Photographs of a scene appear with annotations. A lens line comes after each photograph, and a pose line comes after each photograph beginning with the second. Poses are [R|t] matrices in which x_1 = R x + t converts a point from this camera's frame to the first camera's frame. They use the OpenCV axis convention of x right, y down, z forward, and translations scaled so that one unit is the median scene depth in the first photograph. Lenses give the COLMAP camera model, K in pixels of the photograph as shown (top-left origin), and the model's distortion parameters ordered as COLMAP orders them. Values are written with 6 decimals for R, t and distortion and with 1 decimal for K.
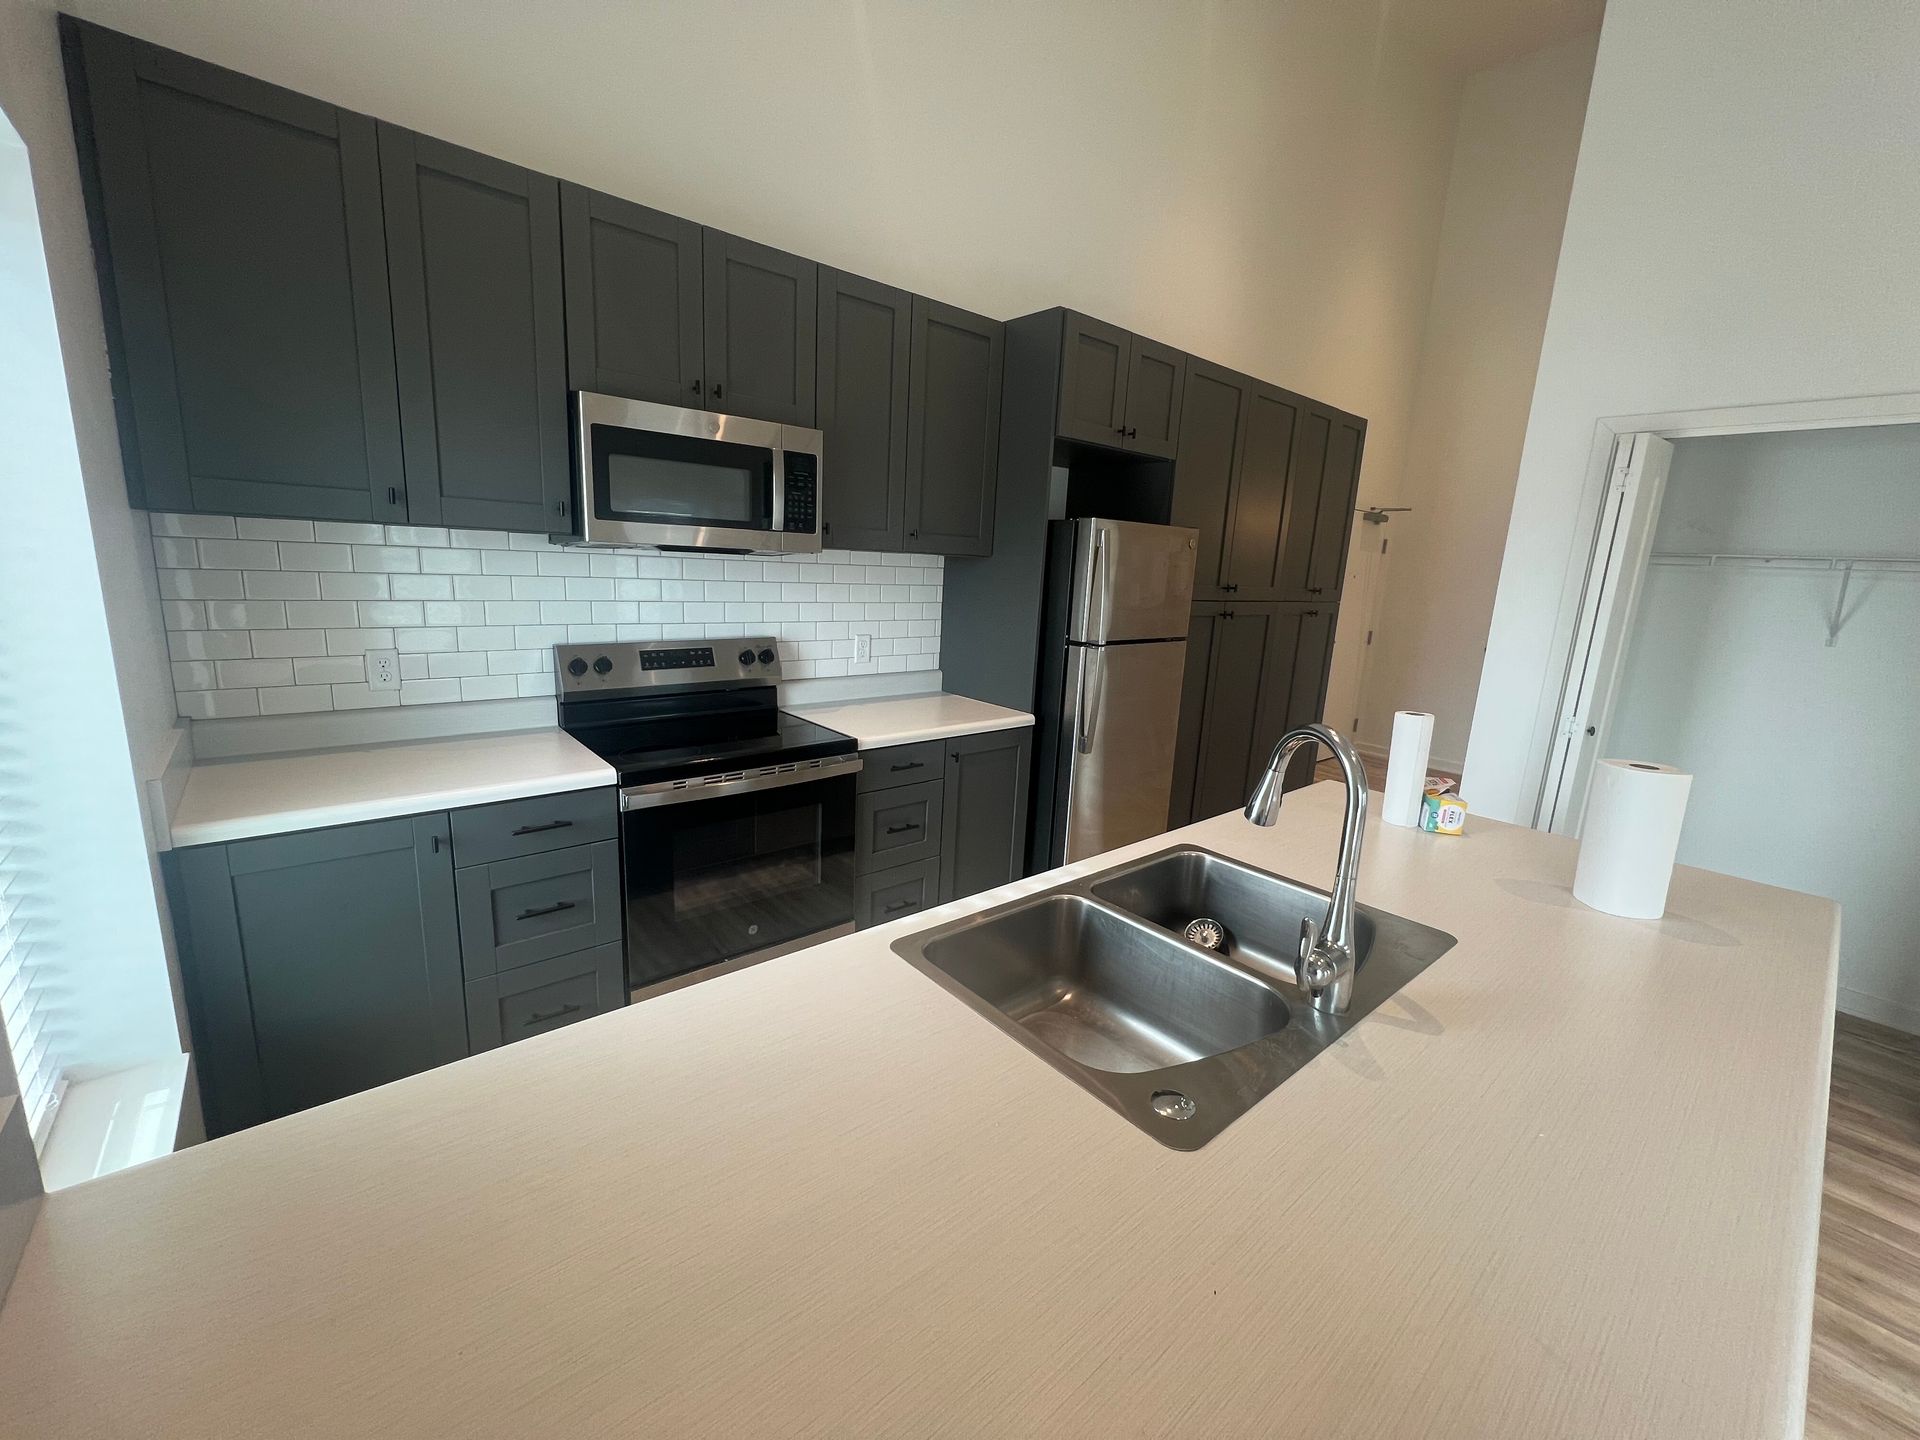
lens RADIAL K [[766.1, 0, 957.9], [0, 766.1, 718.7], [0, 0, 1]] dist [-0.002473, 0.000269]
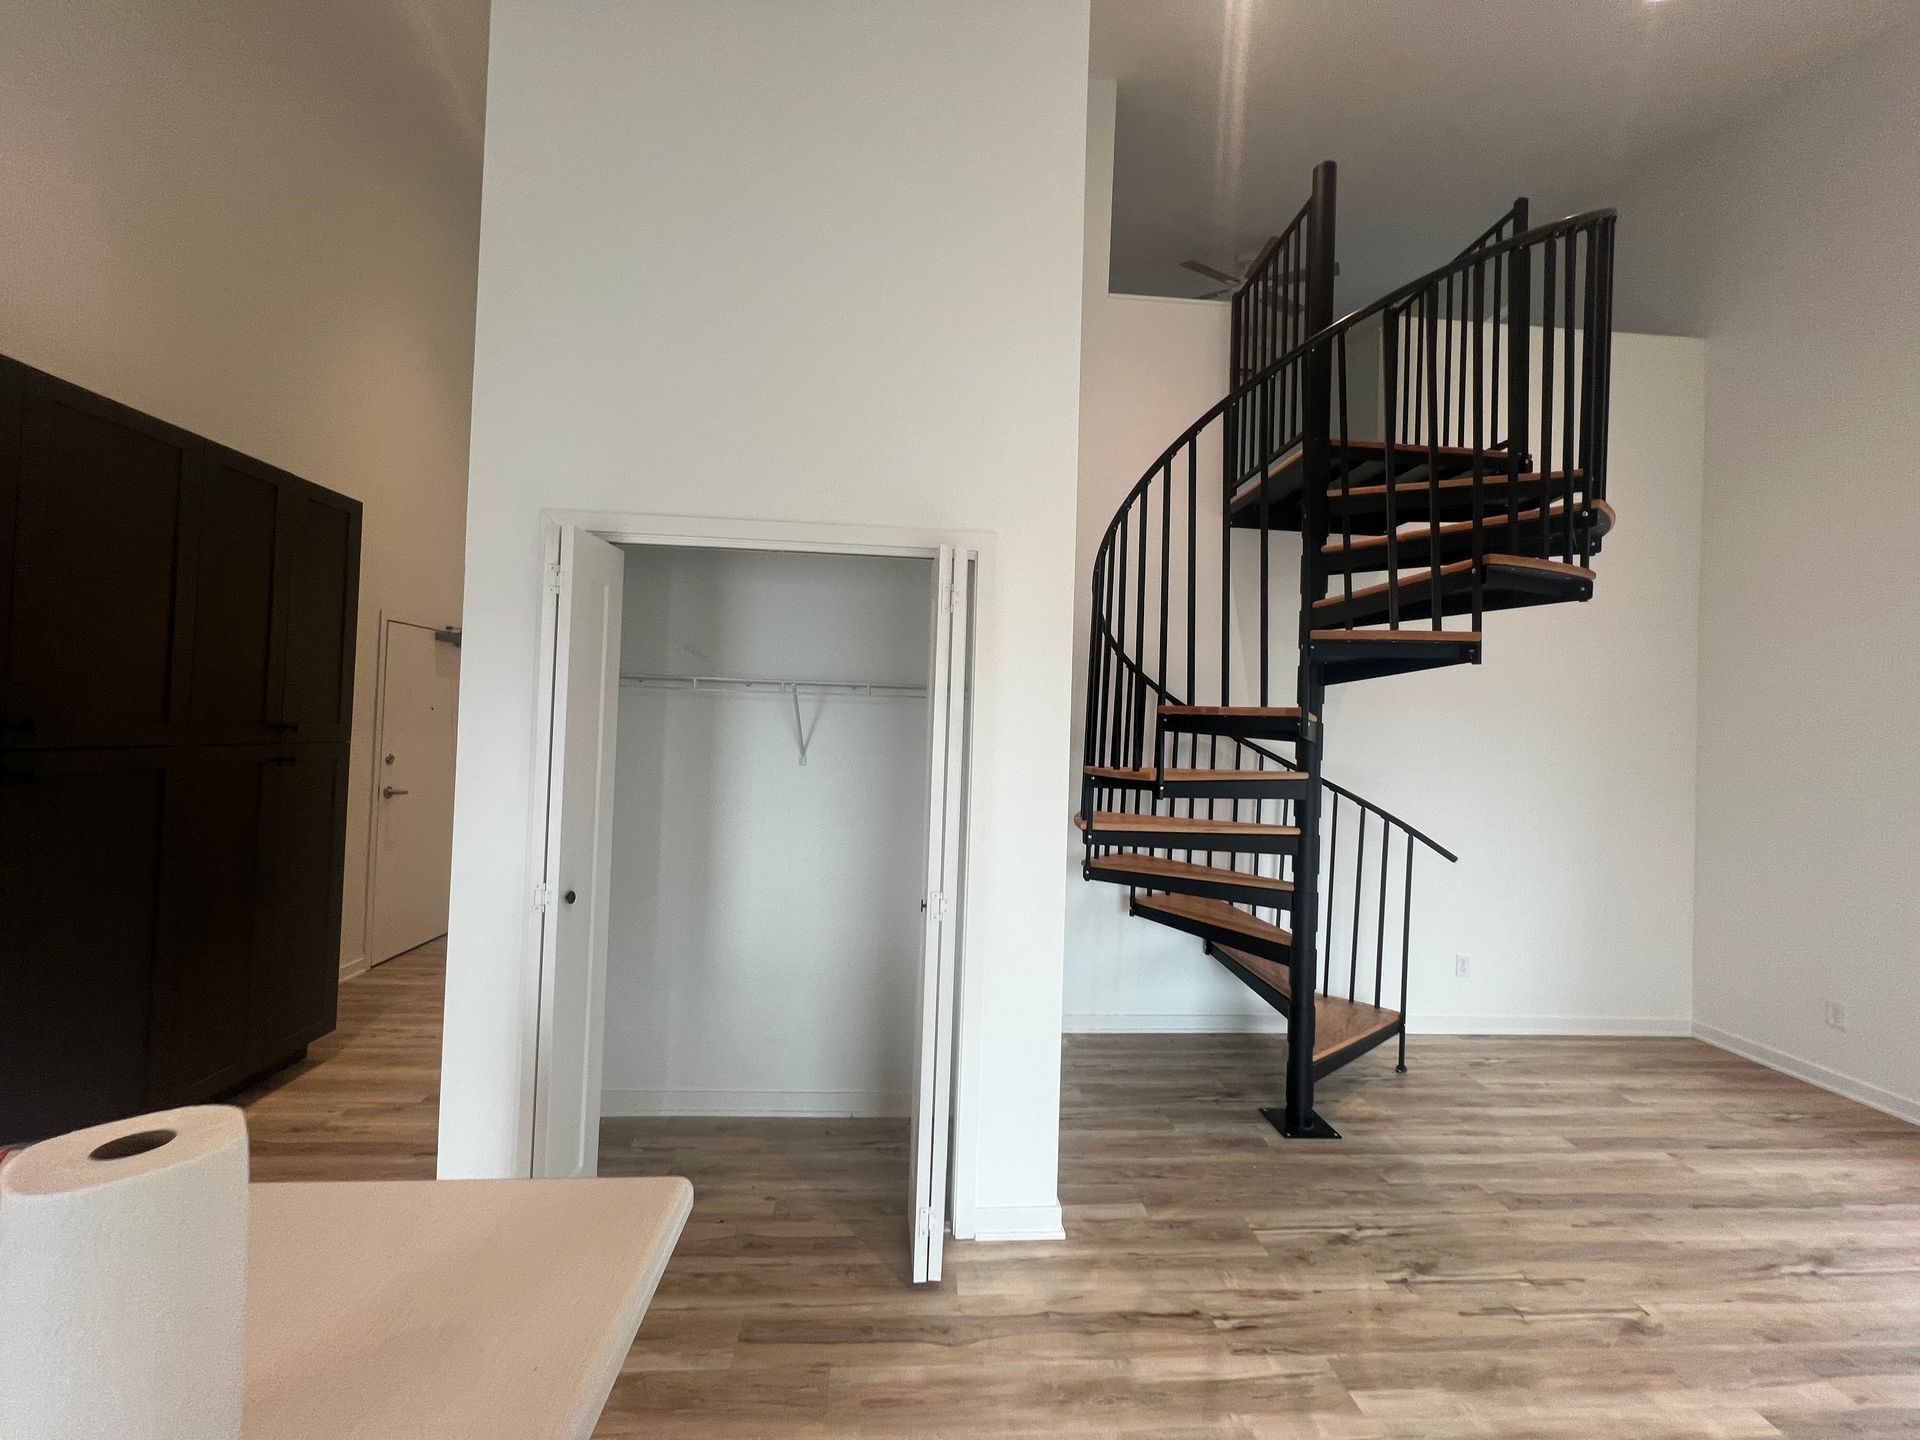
lens RADIAL K [[766.1, 0, 955.5], [0, 766.1, 714.2], [0, 0, 1]] dist [-0.002473, 0.000269]
pose [[0.596763, -0.016480, 0.802248, 0.455646], [0.156899, 0.982887, -0.096521, -0.030333], [-0.786928, 0.183472, 0.589136, 0.216059]]
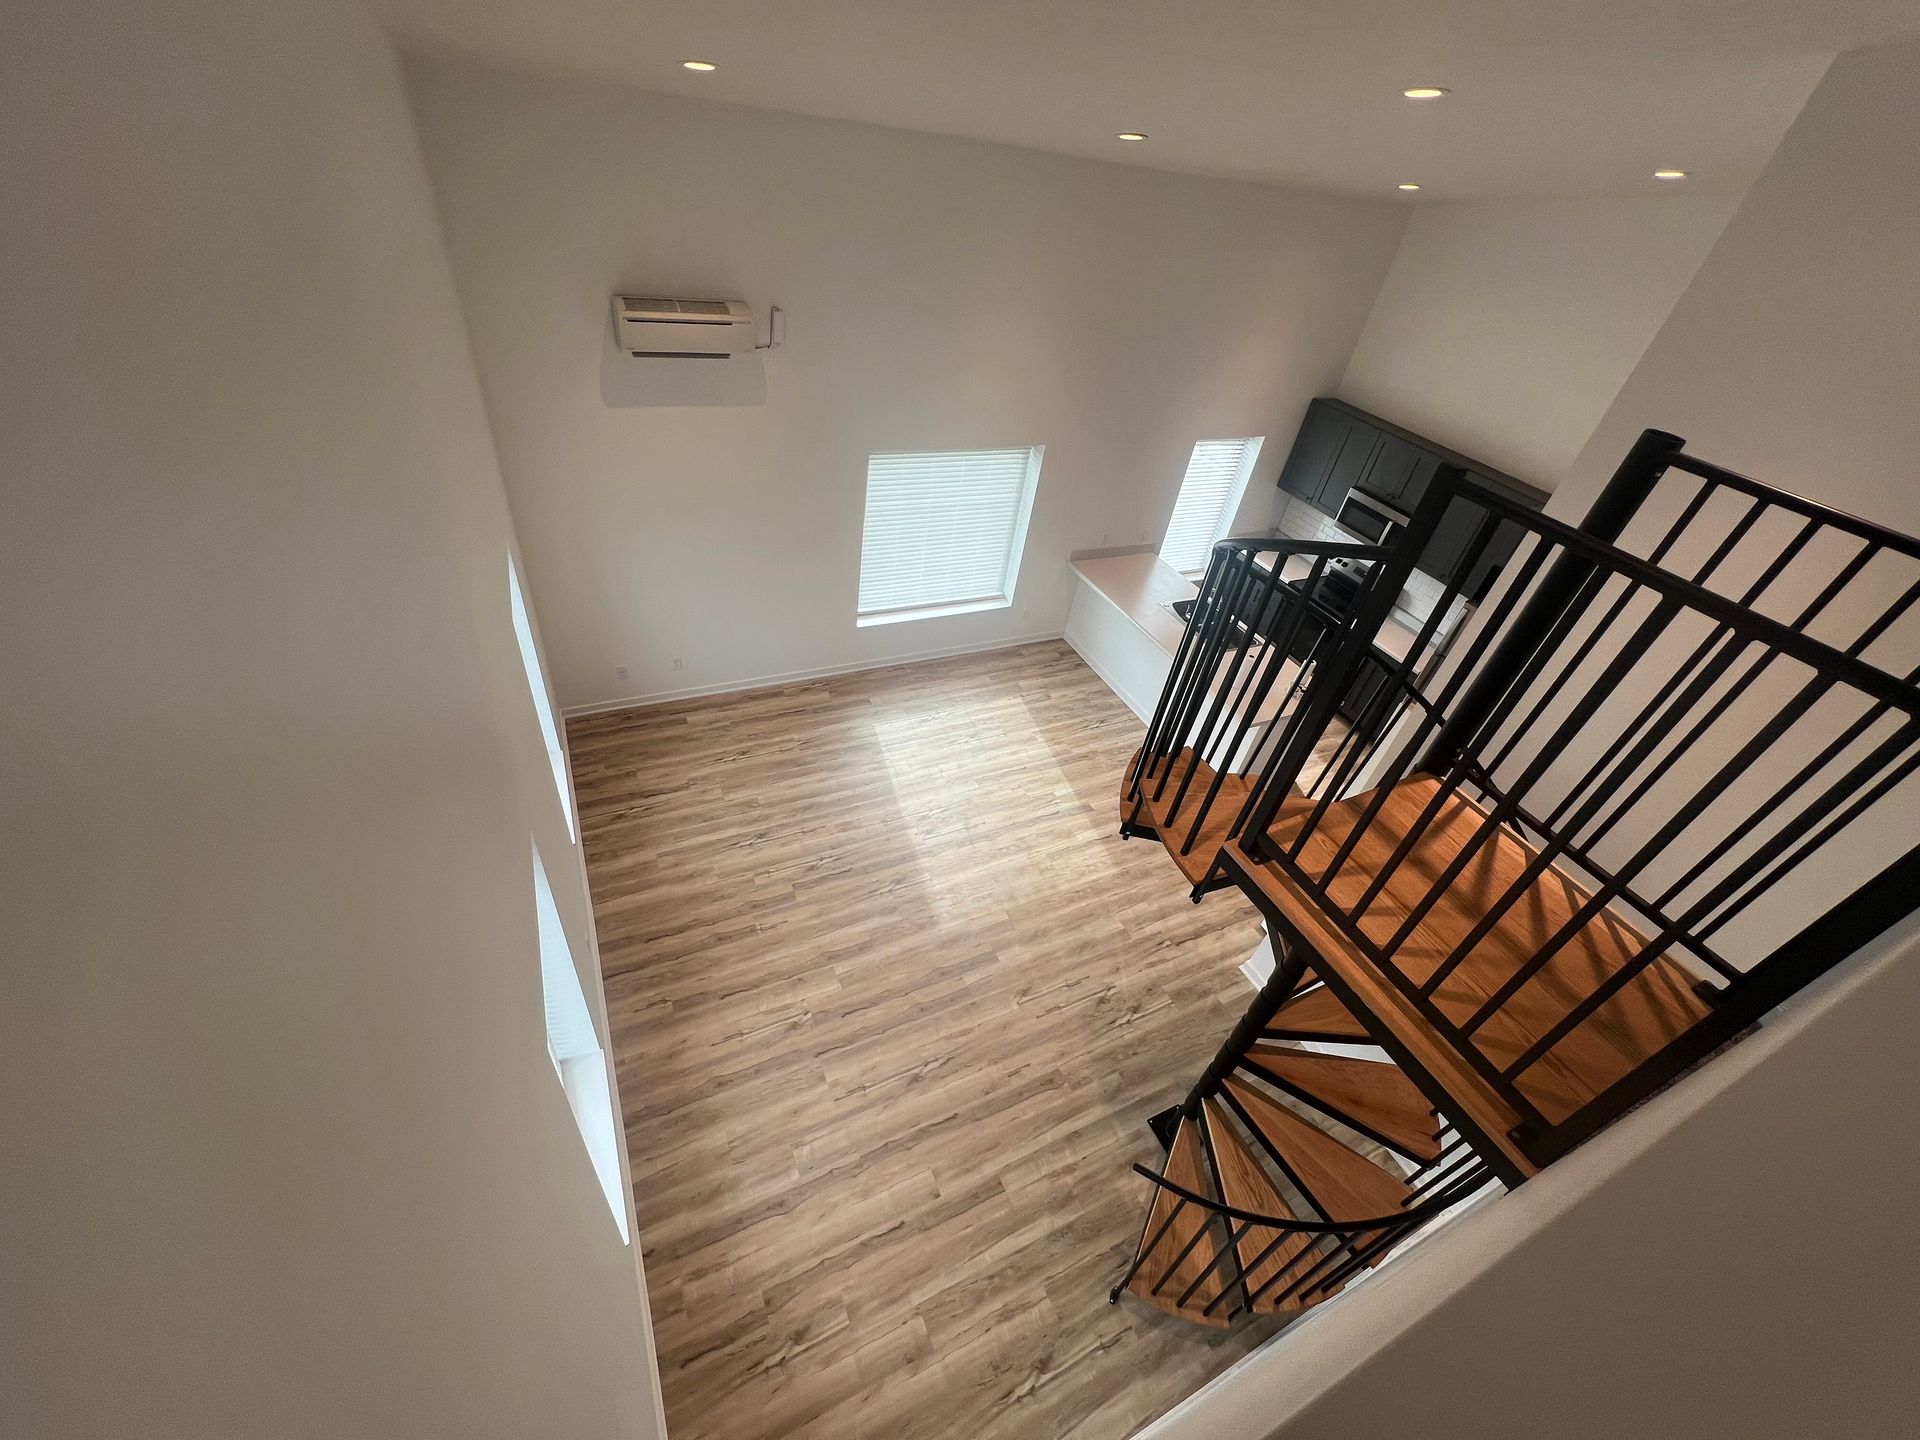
lens RADIAL K [[766.1, 0, 960.8], [0, 766.1, 713.1], [0, 0, 1]] dist [-0.002473, 0.000269]
pose [[-0.241624, 0.537347, -0.808007, 2.581891], [-0.339224, 0.733368, 0.589151, -0.872253], [0.909145, 0.416449, 0.005081, -0.171844]]
